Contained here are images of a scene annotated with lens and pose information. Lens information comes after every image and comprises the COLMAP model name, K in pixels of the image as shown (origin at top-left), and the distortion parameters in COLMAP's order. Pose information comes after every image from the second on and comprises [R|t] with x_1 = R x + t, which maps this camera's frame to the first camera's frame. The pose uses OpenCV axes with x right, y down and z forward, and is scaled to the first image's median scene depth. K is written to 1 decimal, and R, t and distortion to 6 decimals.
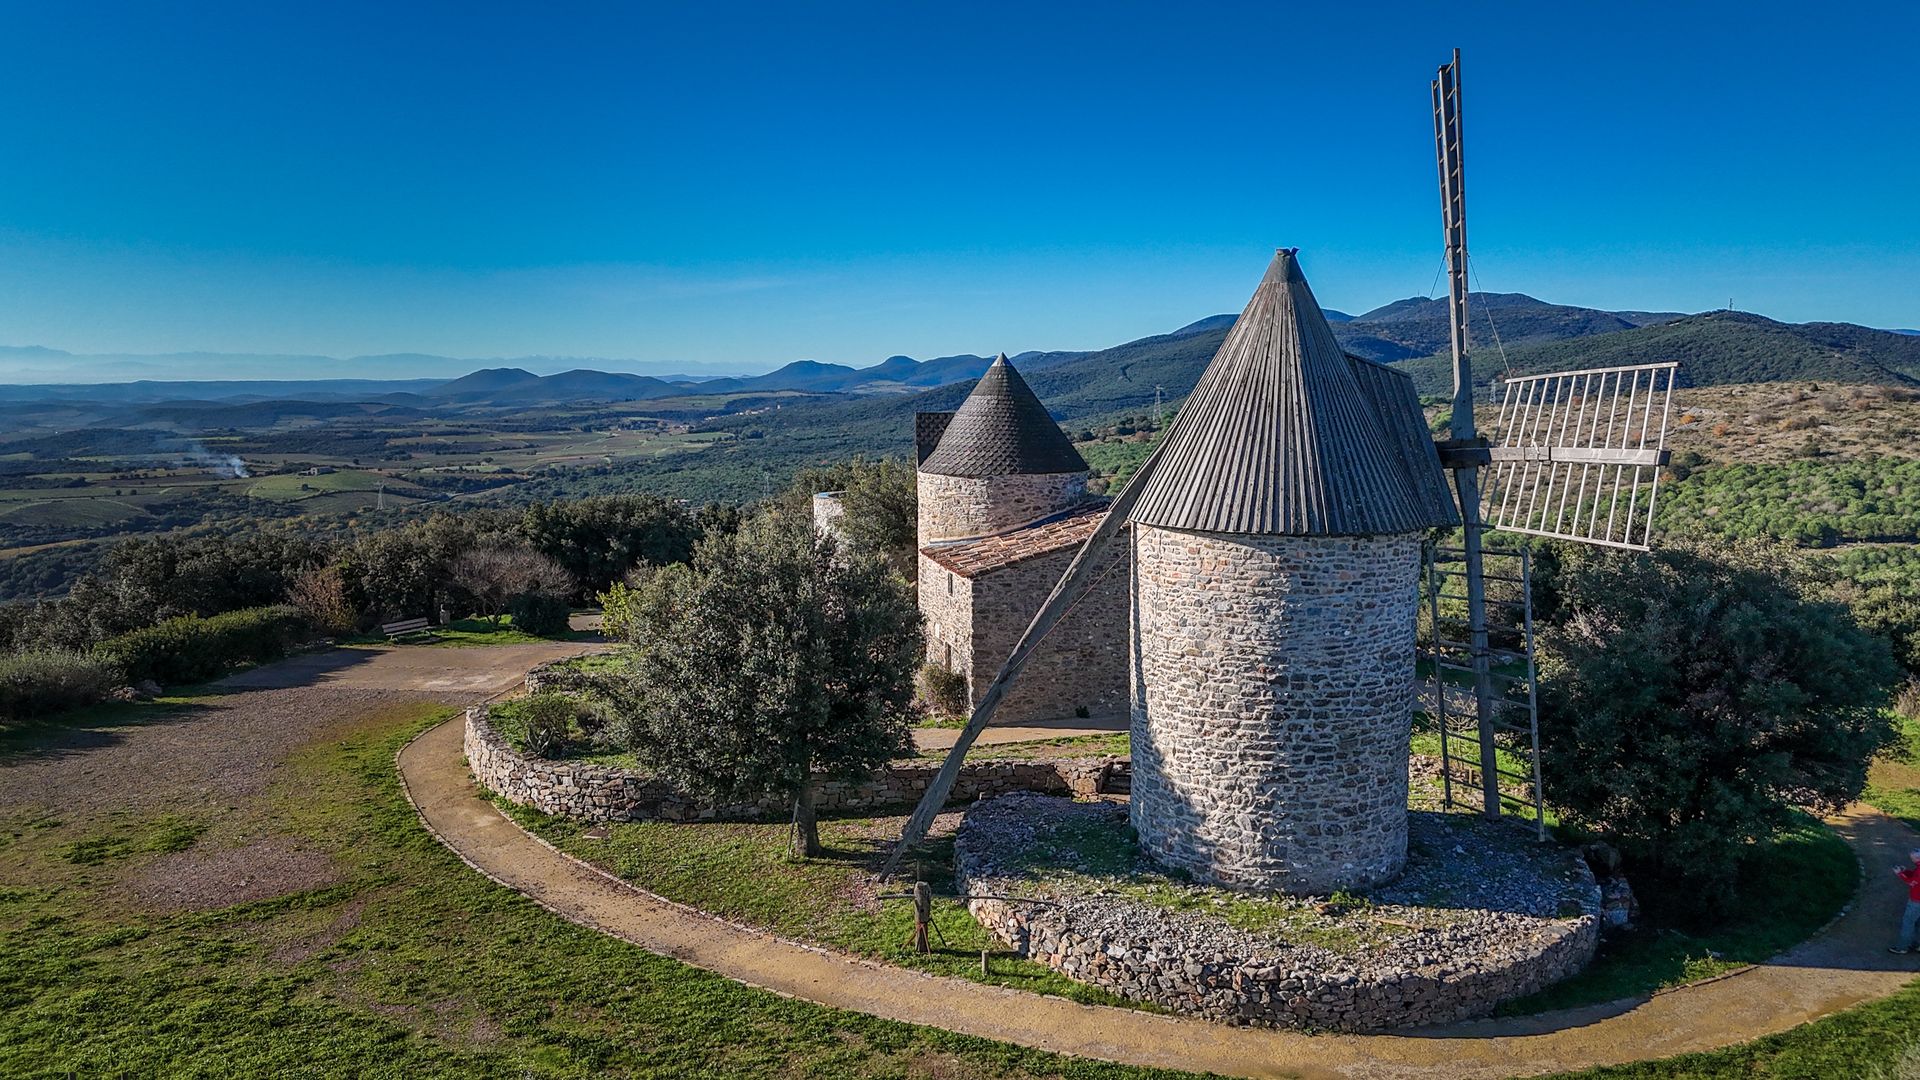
lens RADIAL K [[1395.6, 0, 960.0], [0, 1395.6, 540.0], [0, 0, 1]] dist [-0.008956, -0.002336]
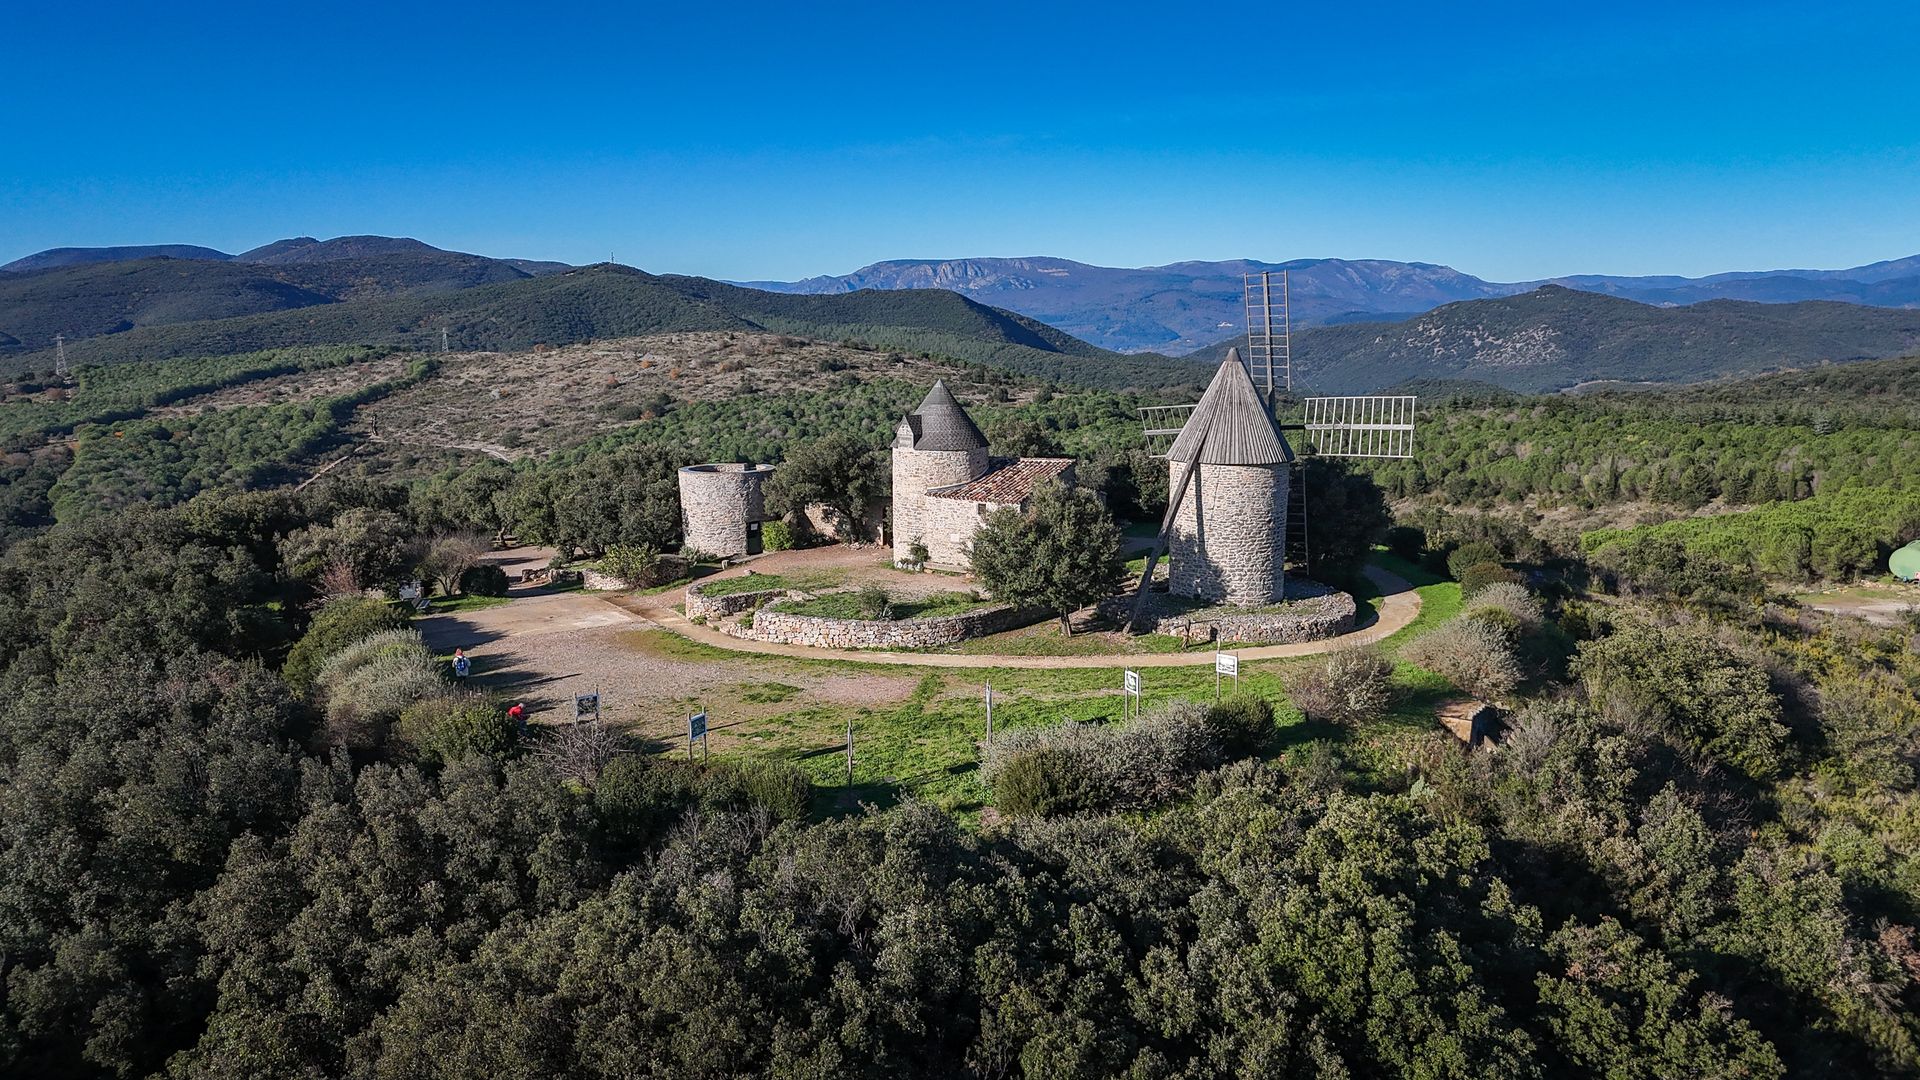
lens RADIAL K [[1395.6, 0, 960.0], [0, 1395.6, 540.0], [0, 0, 1]] dist [-0.008956, -0.002336]
pose [[0.715055, -0.106411, 0.690922, -0.120057], [0.077042, 0.994322, 0.073405, -0.005826], [-0.694810, 0.000741, 0.719193, -0.030166]]
